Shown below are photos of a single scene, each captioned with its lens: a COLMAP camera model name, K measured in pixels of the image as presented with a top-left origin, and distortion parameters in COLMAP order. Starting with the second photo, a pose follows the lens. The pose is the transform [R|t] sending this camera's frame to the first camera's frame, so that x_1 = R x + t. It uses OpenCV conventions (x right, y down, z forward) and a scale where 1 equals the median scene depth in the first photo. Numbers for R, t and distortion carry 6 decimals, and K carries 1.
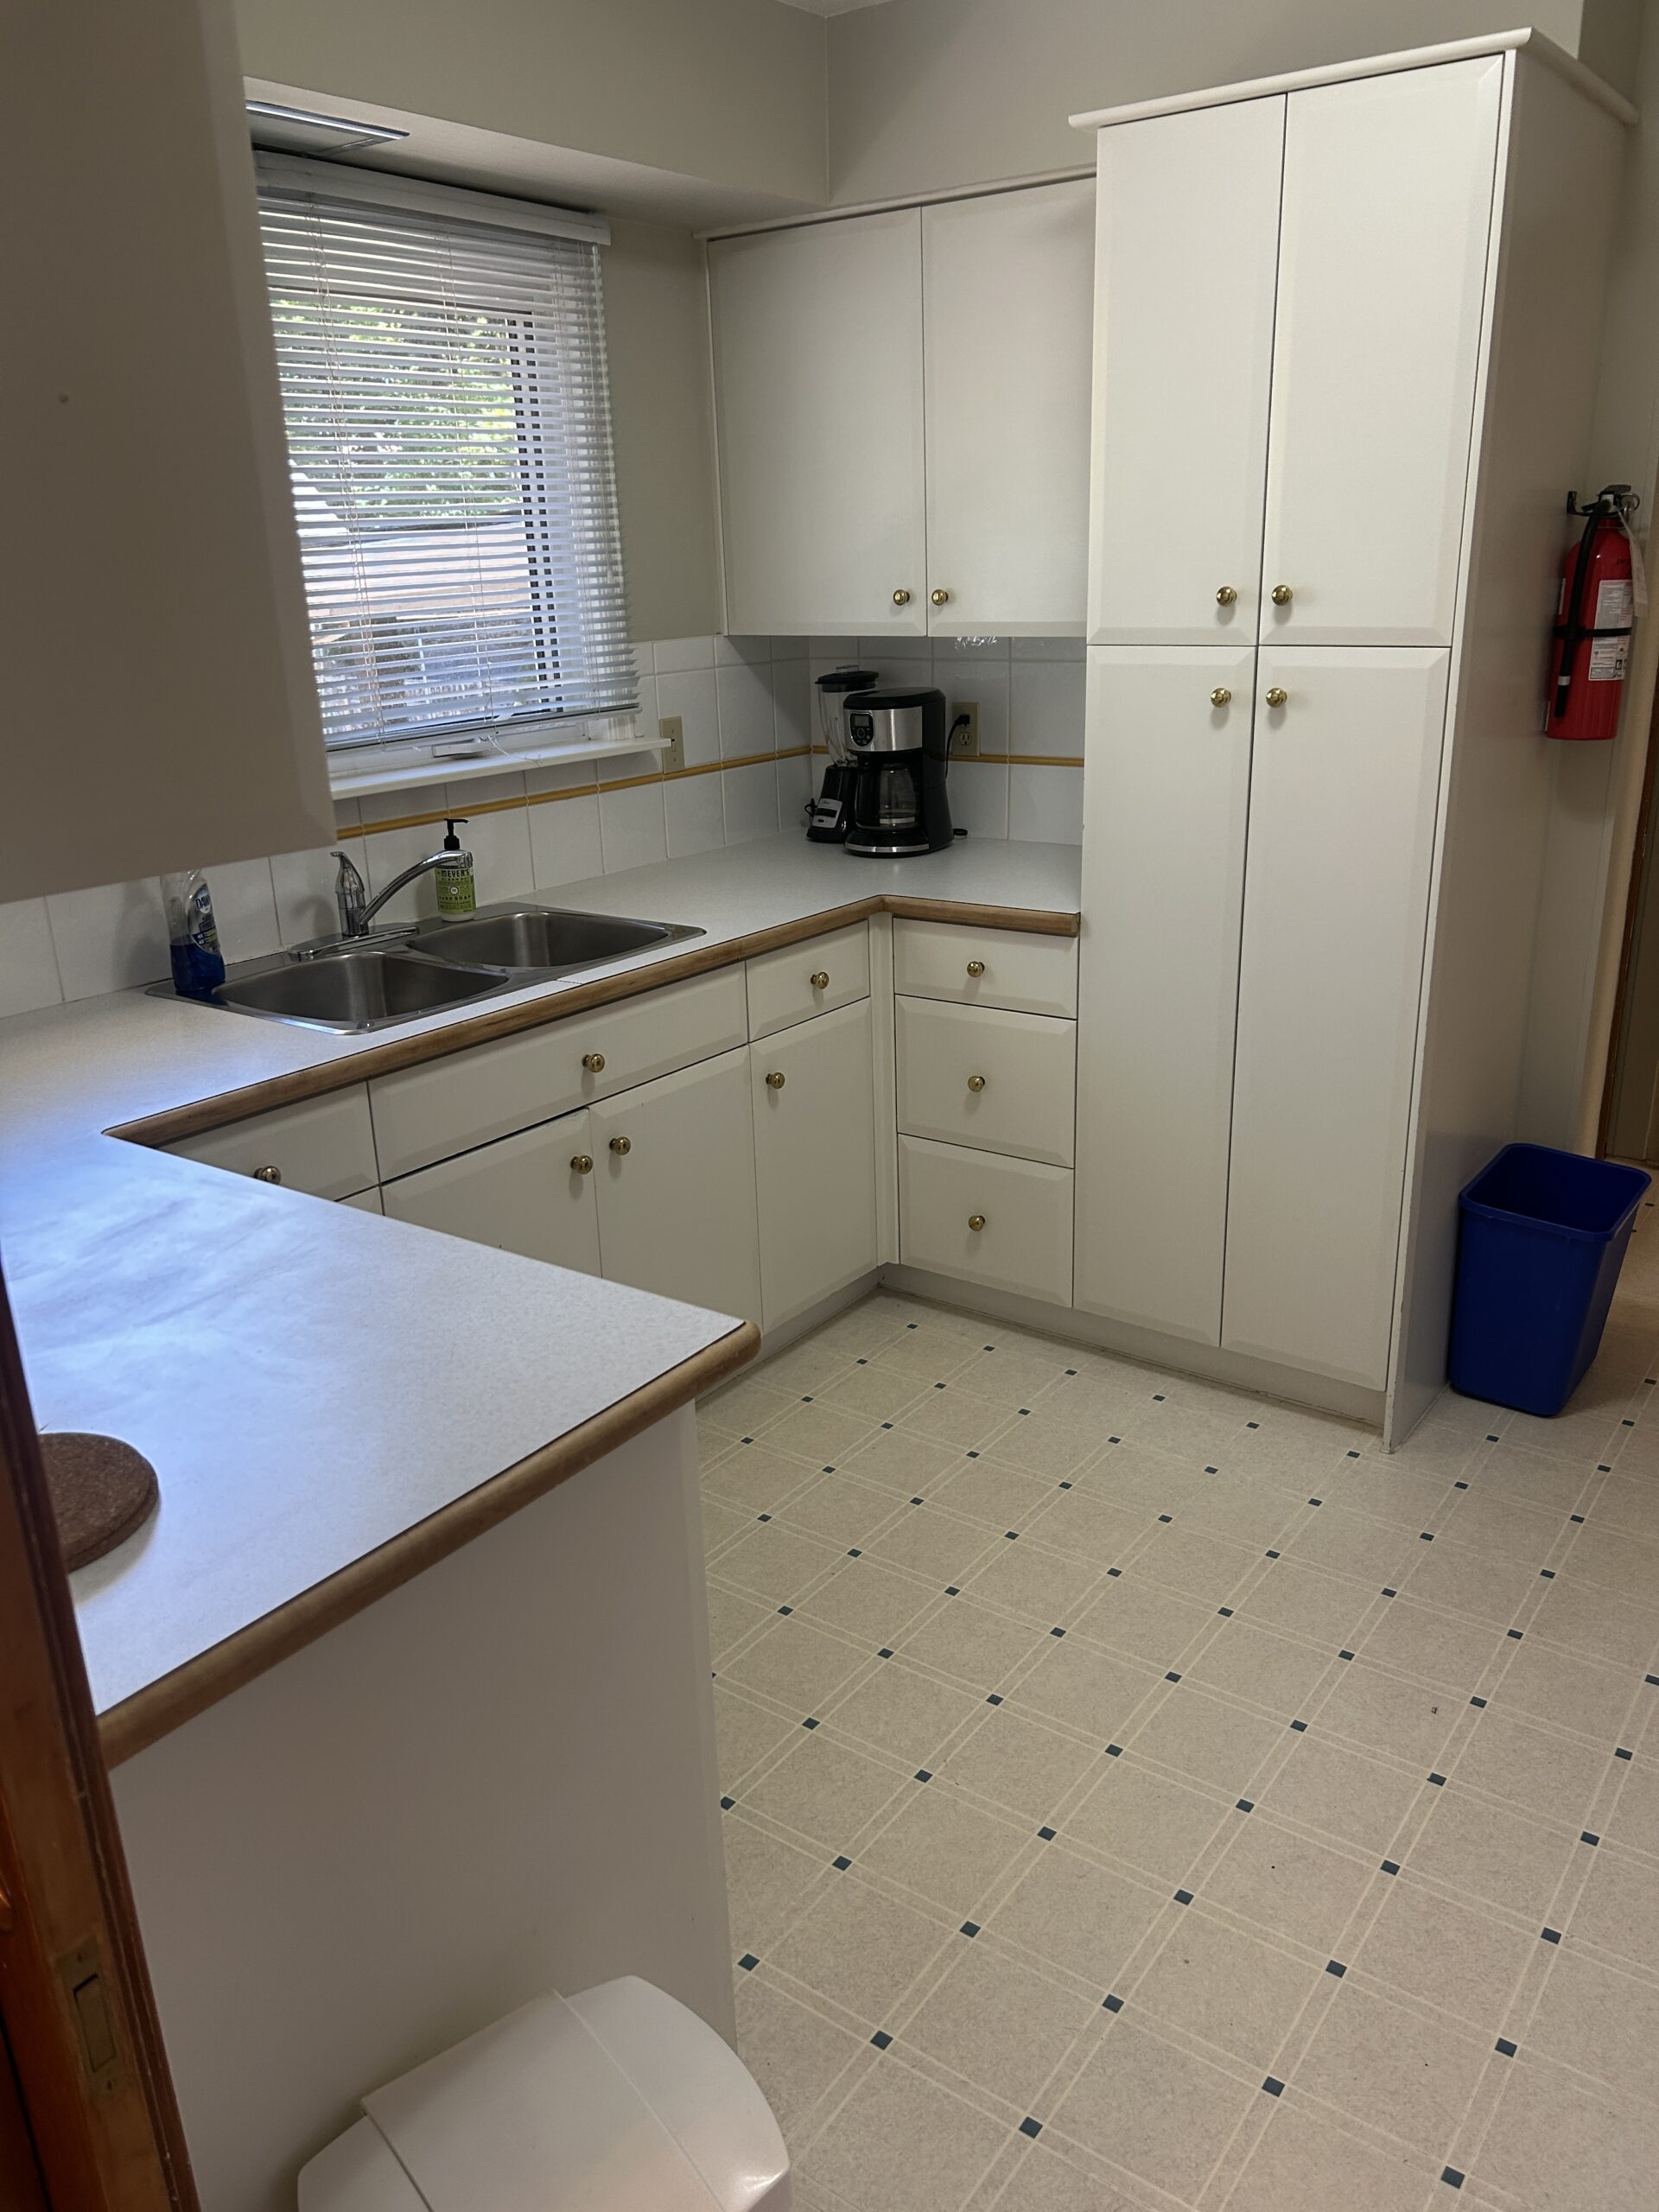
lens RADIAL K [[1678.5, 0, 831.1], [0, 1678.5, 1120.4], [0, 0, 1]] dist [0.040928, -0.046172]
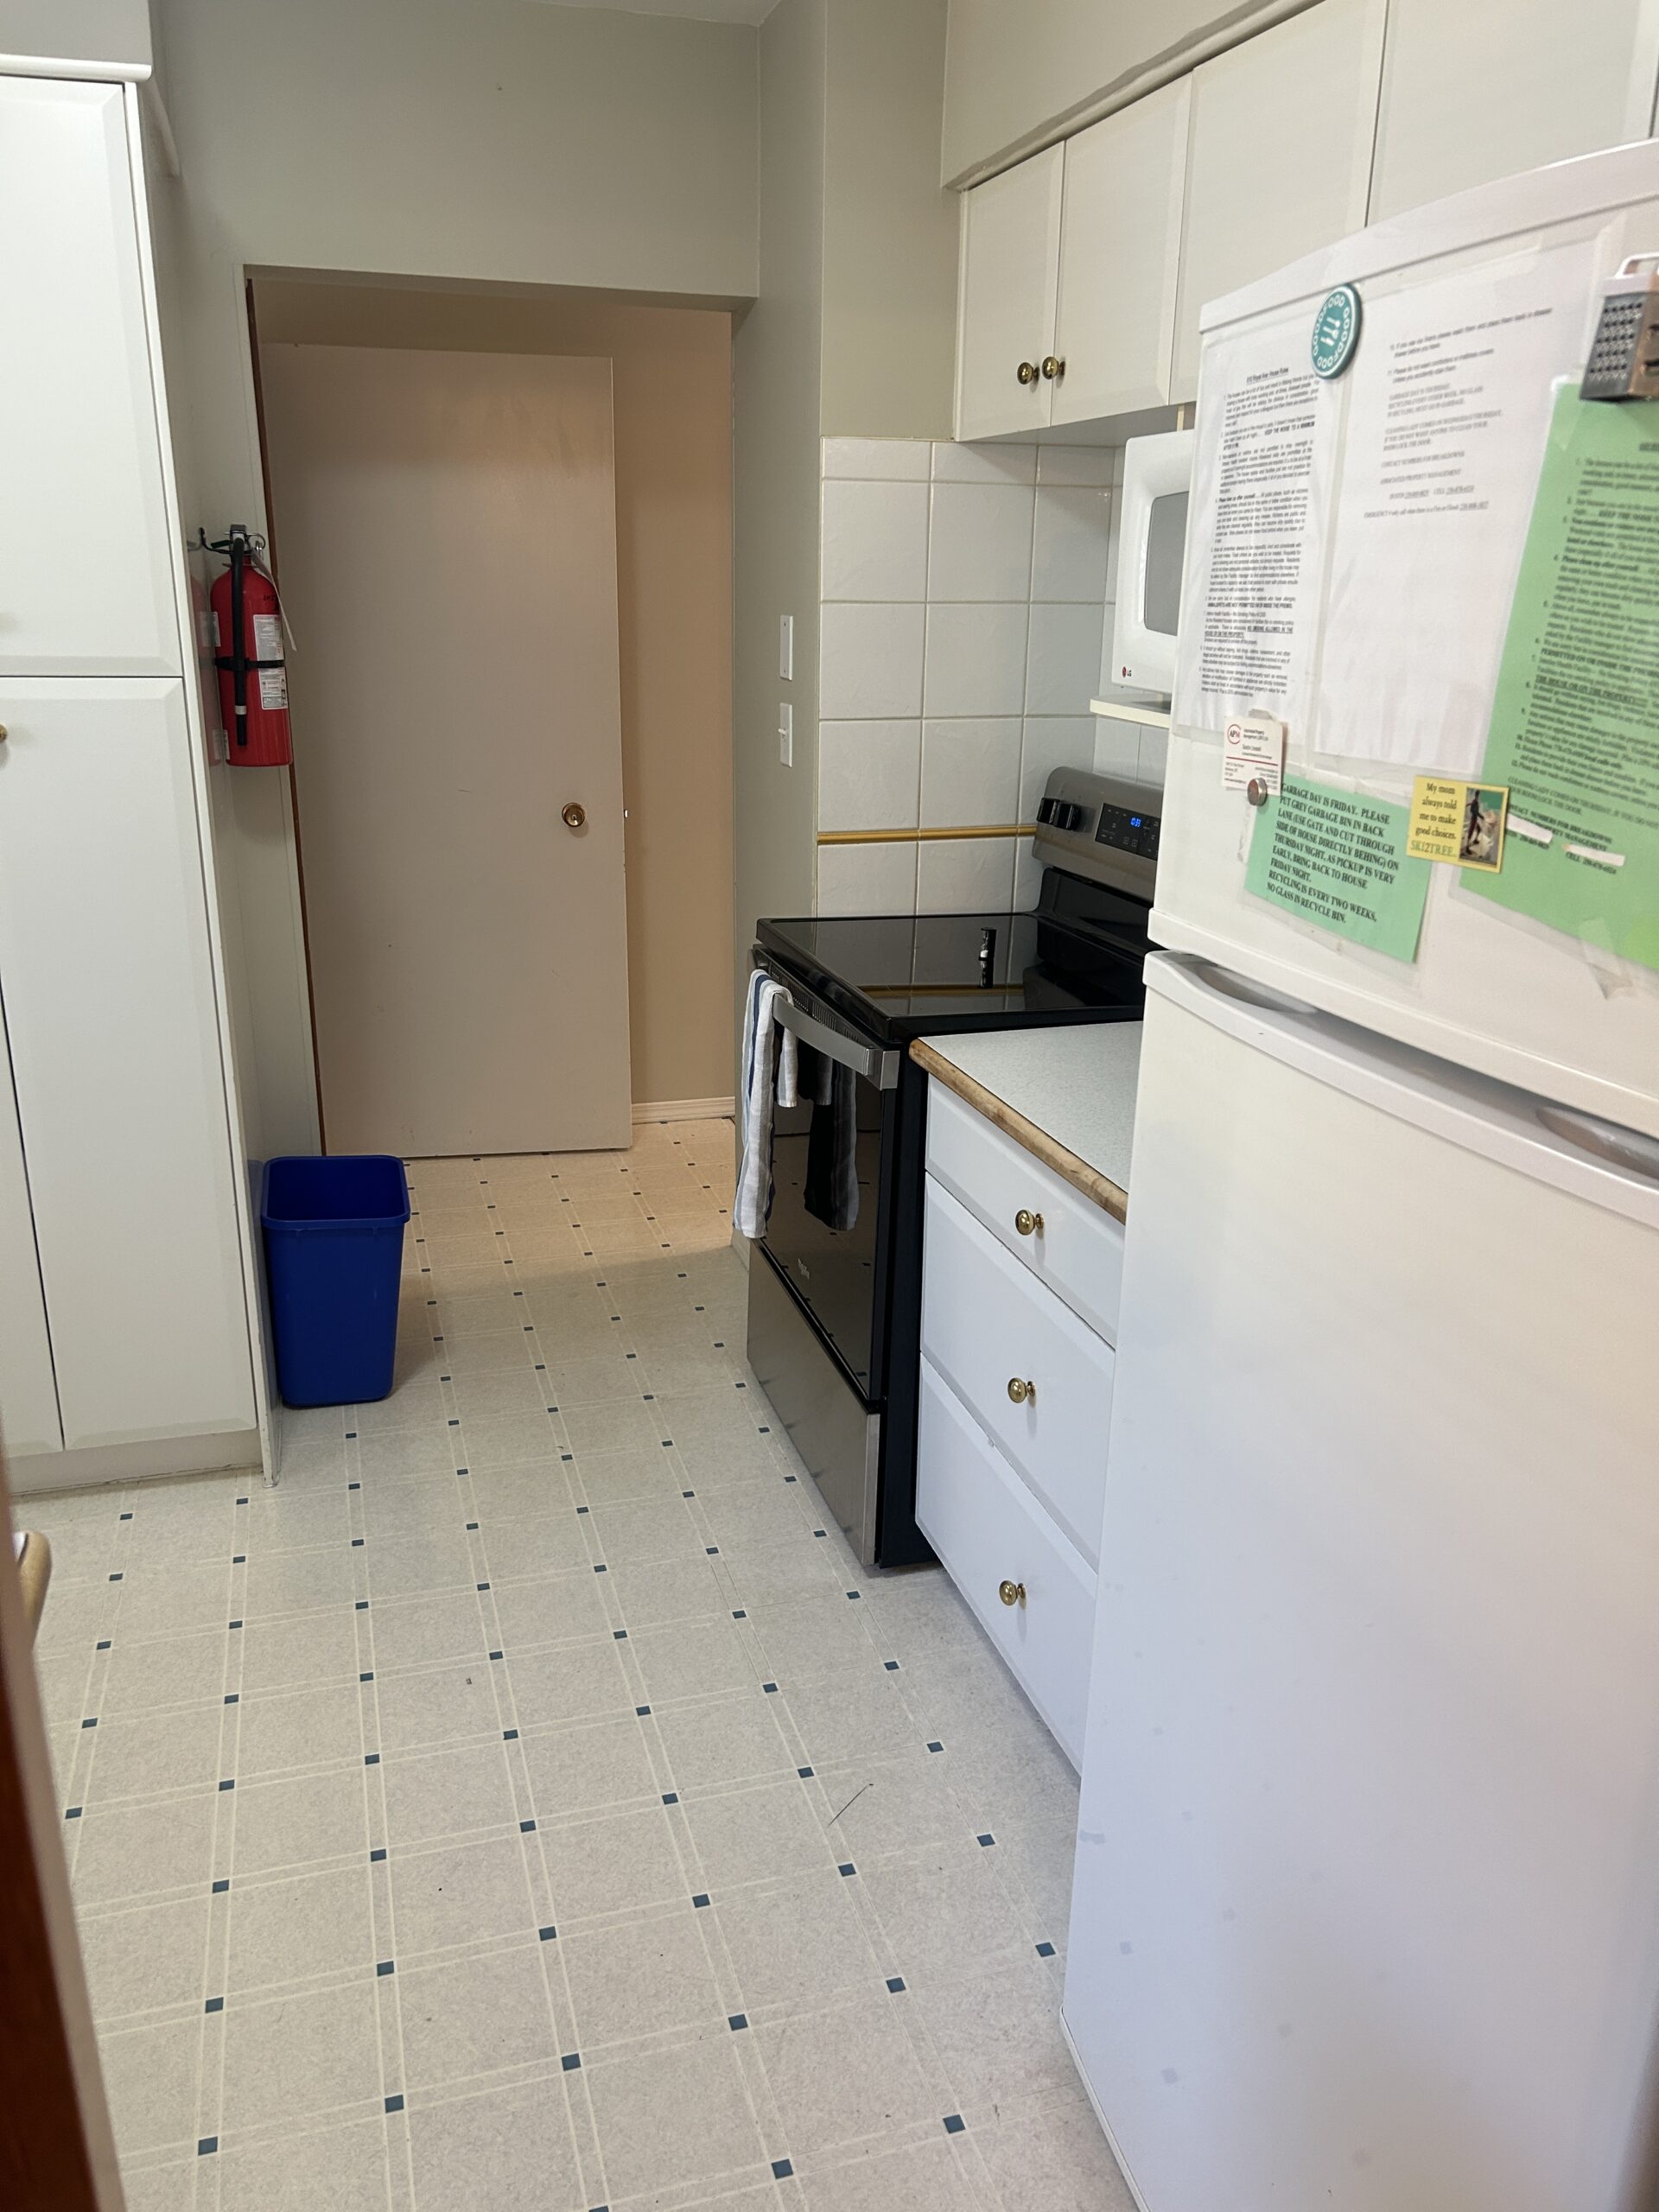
lens RADIAL K [[1678.5, 0, 831.1], [0, 1678.5, 1120.4], [0, 0, 1]] dist [0.040928, -0.046172]
pose [[0.603422, -0.210481, 0.769142, -0.242344], [0.227433, 0.969900, 0.086990, -0.029437], [-0.764301, 0.122437, 0.633129, 0.121777]]
